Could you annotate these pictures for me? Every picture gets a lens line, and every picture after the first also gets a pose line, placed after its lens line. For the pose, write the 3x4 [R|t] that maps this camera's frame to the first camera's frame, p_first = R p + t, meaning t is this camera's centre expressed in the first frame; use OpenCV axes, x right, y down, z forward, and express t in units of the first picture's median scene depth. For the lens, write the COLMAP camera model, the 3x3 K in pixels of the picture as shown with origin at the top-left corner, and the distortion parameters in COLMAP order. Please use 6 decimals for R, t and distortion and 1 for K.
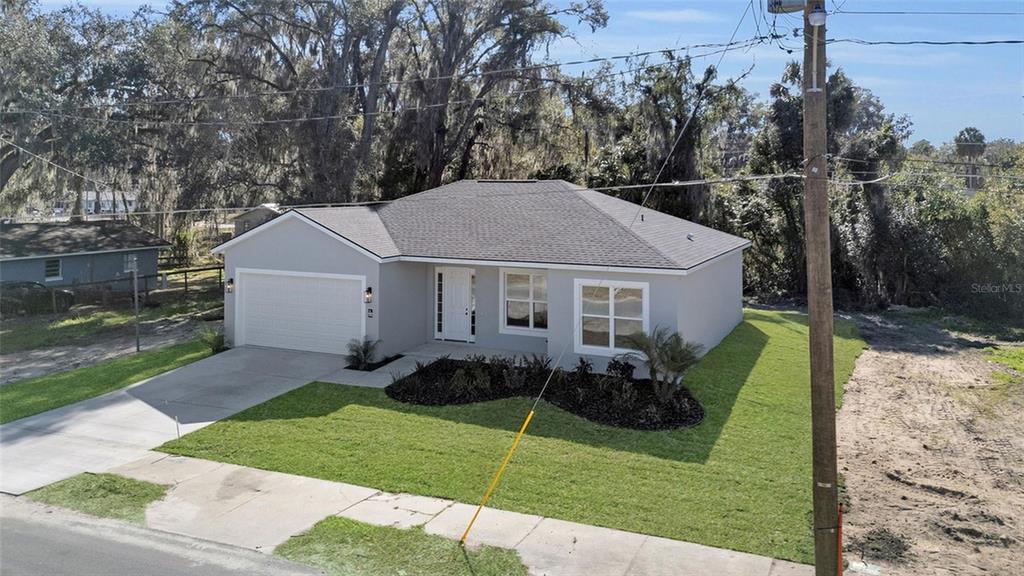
lens RADIAL K [[777.3, 0, 511.7], [0, 777.3, 203.8], [0, 0, 1]] dist [0.045033, 0.000251]
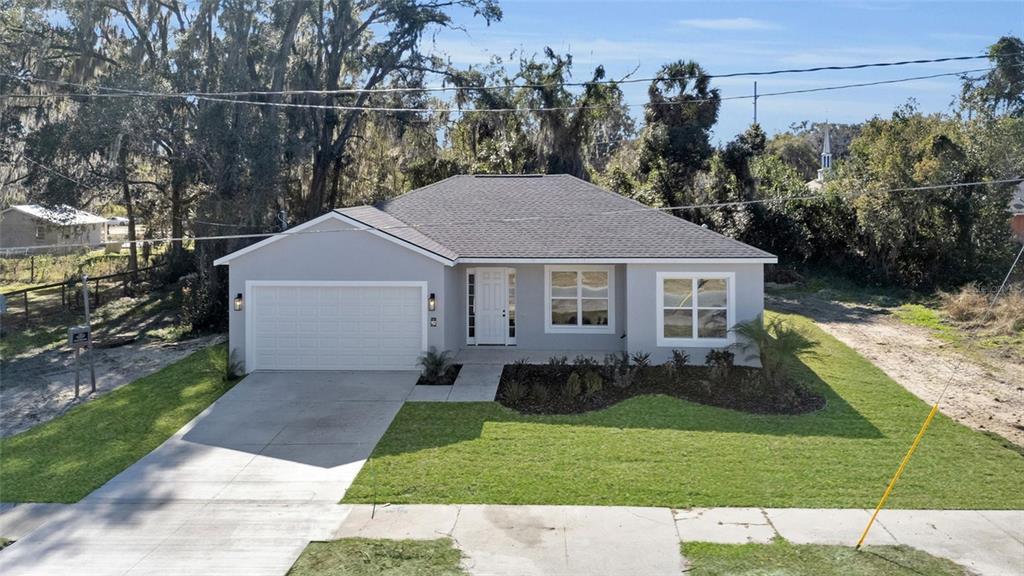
lens RADIAL K [[761.9, 0, 512.8], [0, 761.9, 223.4], [0, 0, 1]] dist [0.036646, -0.001670]
pose [[0.937500, -0.028220, 0.346839, -0.365694], [0.017798, 0.999290, 0.033197, -0.001873], [-0.347530, -0.024950, 0.937337, 0.126484]]
